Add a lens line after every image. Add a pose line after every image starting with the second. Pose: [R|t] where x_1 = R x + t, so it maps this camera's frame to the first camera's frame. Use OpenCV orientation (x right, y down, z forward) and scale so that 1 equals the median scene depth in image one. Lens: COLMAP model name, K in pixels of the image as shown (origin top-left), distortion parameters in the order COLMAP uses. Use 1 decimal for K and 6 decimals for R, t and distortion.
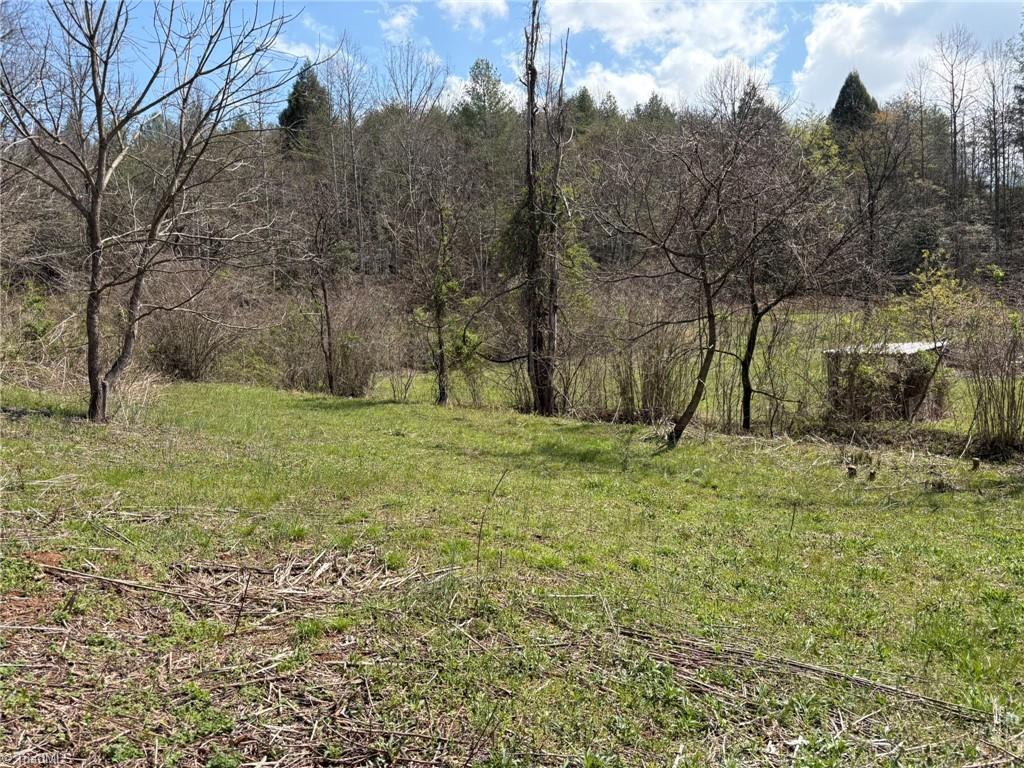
lens RADIAL K [[783.3, 0, 512.3], [0, 783.3, 385.0], [0, 0, 1]] dist [0.068634, -0.069065]
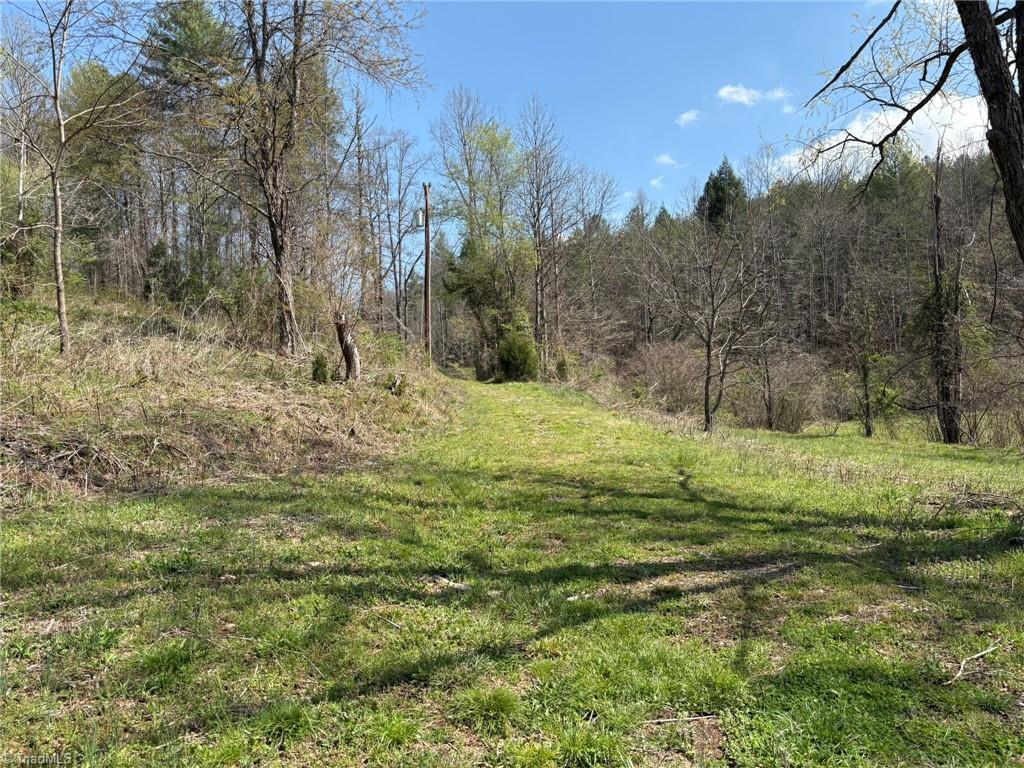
lens RADIAL K [[783.3, 0, 510.0], [0, 783.3, 390.2], [0, 0, 1]] dist [0.068634, -0.069065]
pose [[0.882964, -0.015975, -0.469168, 0.012590], [-0.015355, 0.997903, -0.062878, 0.034734], [0.469189, 0.062723, 0.880867, -0.558434]]
